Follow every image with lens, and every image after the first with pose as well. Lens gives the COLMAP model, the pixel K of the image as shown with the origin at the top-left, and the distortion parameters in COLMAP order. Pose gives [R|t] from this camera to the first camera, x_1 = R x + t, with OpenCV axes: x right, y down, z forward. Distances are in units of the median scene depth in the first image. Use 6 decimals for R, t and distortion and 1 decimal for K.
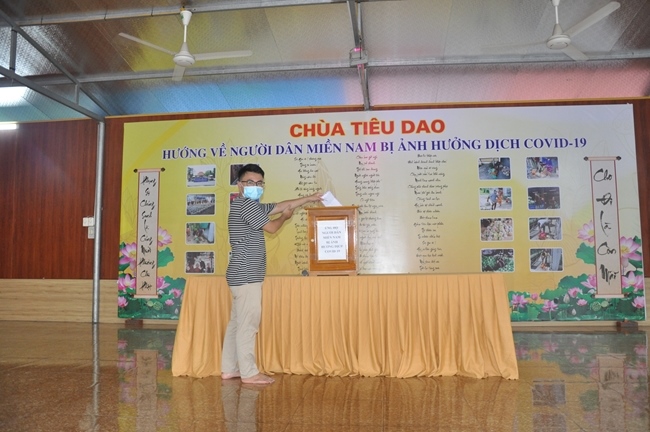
lens RADIAL K [[517.9, 0, 324.1], [0, 517.9, 217.5], [0, 0, 1]] dist [-0.155643, 0.122921]
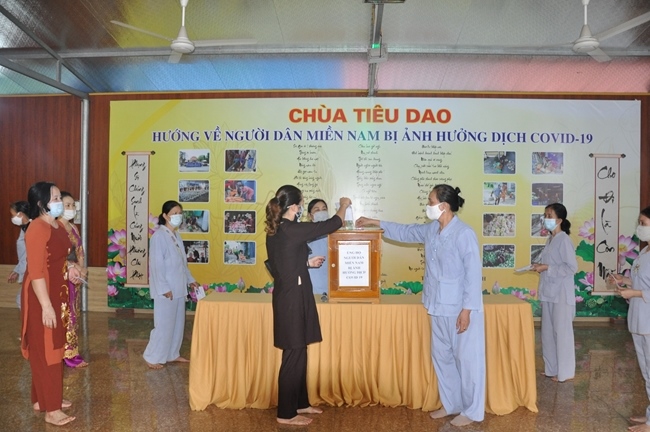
lens RADIAL K [[517.9, 0, 324.9], [0, 517.9, 218.4], [0, 0, 1]] dist [-0.155643, 0.122921]
pose [[0.998147, 0.014446, 0.059105, -0.055281], [-0.020418, 0.994605, 0.101708, -0.079848], [-0.057316, -0.102726, 0.993057, 0.036586]]
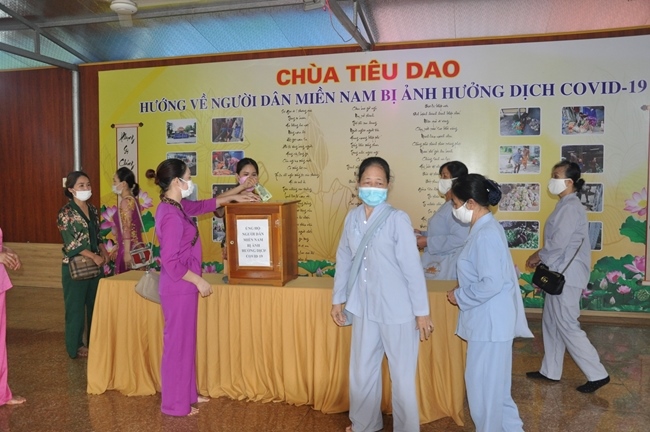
lens RADIAL K [[565.2, 0, 324.9], [0, 565.2, 219.7], [0, 0, 1]] dist [-0.114895, 0.146749]
pose [[0.990234, 0.010462, -0.139025, 0.149245], [0.010361, 0.988900, 0.148218, -0.074570], [0.139033, -0.148211, 0.979134, 0.067097]]
